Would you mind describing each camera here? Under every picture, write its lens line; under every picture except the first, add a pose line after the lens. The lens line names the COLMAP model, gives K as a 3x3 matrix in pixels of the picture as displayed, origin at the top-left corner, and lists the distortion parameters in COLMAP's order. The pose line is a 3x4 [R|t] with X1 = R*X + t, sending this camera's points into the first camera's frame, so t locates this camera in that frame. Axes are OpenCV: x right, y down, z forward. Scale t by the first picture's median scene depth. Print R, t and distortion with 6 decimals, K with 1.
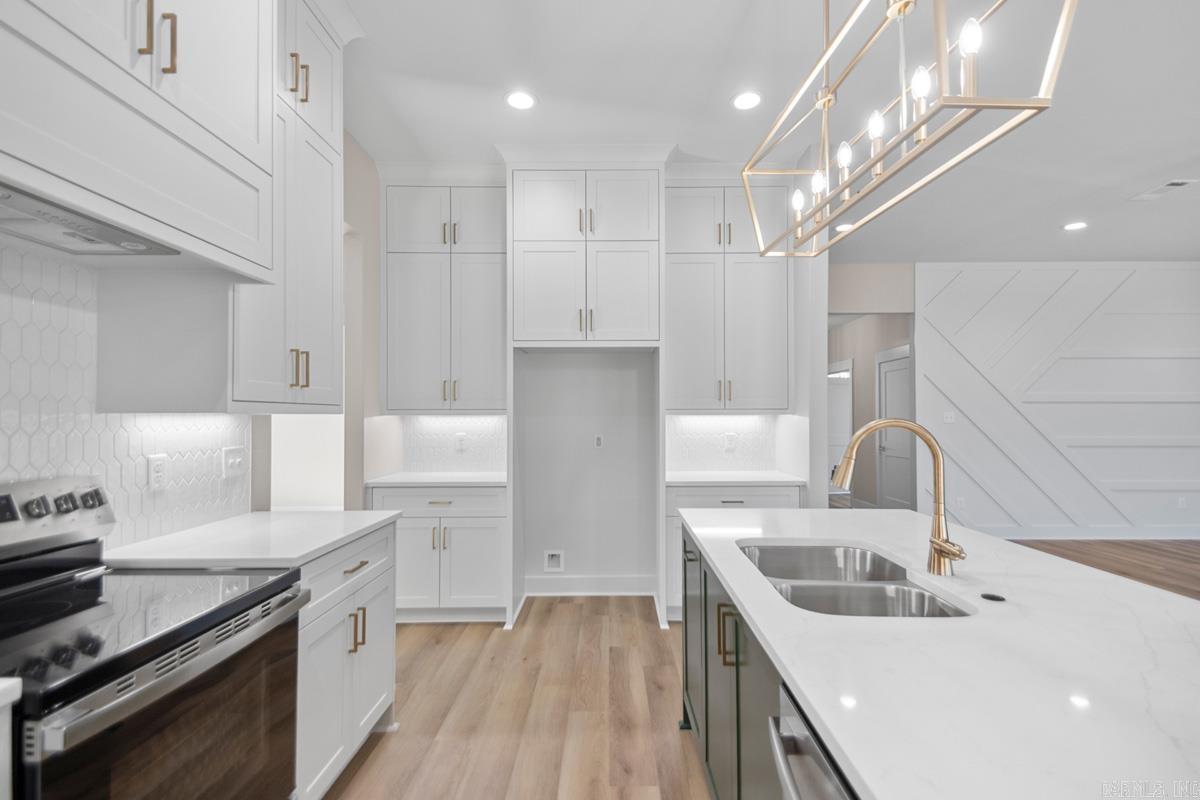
lens RADIAL K [[559.7, 0, 611.0], [0, 559.7, 406.7], [0, 0, 1]] dist [0.001783, -0.000412]
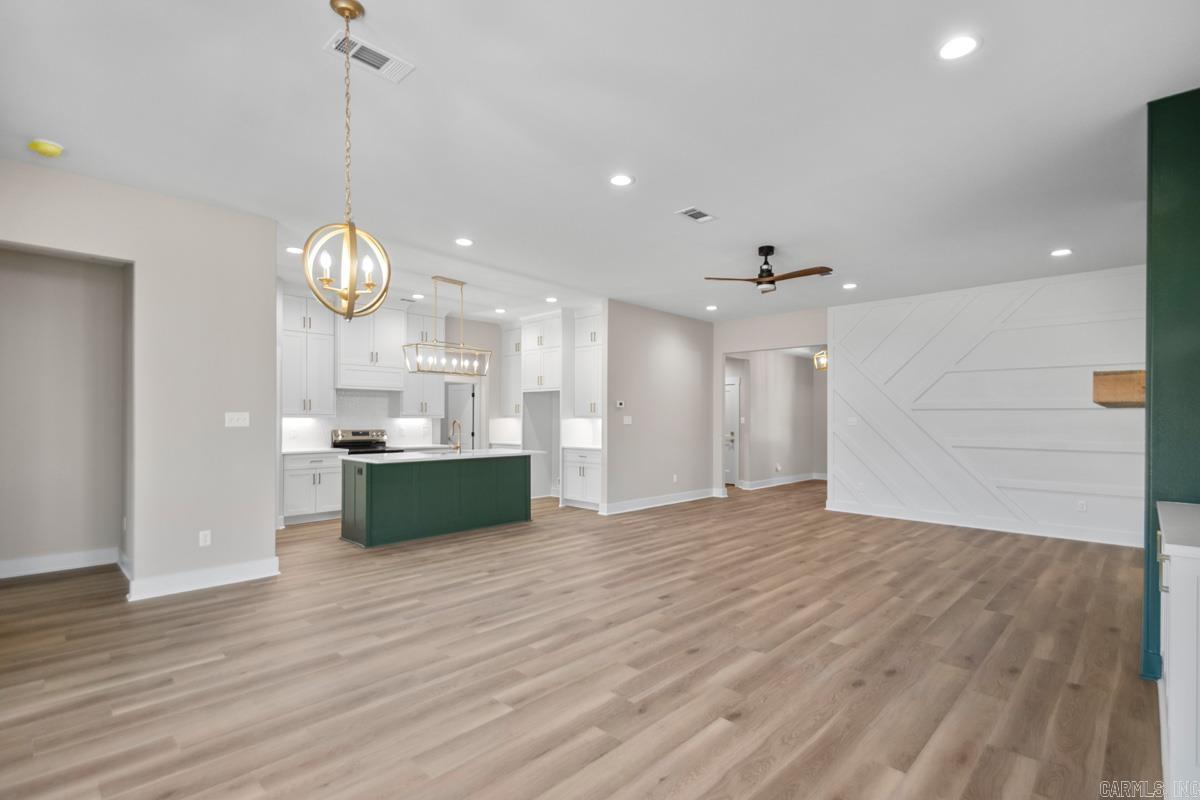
lens RADIAL K [[566.6, 0, 600.9], [0, 566.6, 422.7], [0, 0, 1]] dist [-0.000475, -0.000055]
pose [[0.720566, 0.006068, -0.693359, 1.891400], [0.005953, 0.999871, 0.014936, -0.004033], [0.693360, -0.014890, 0.720437, -0.631771]]
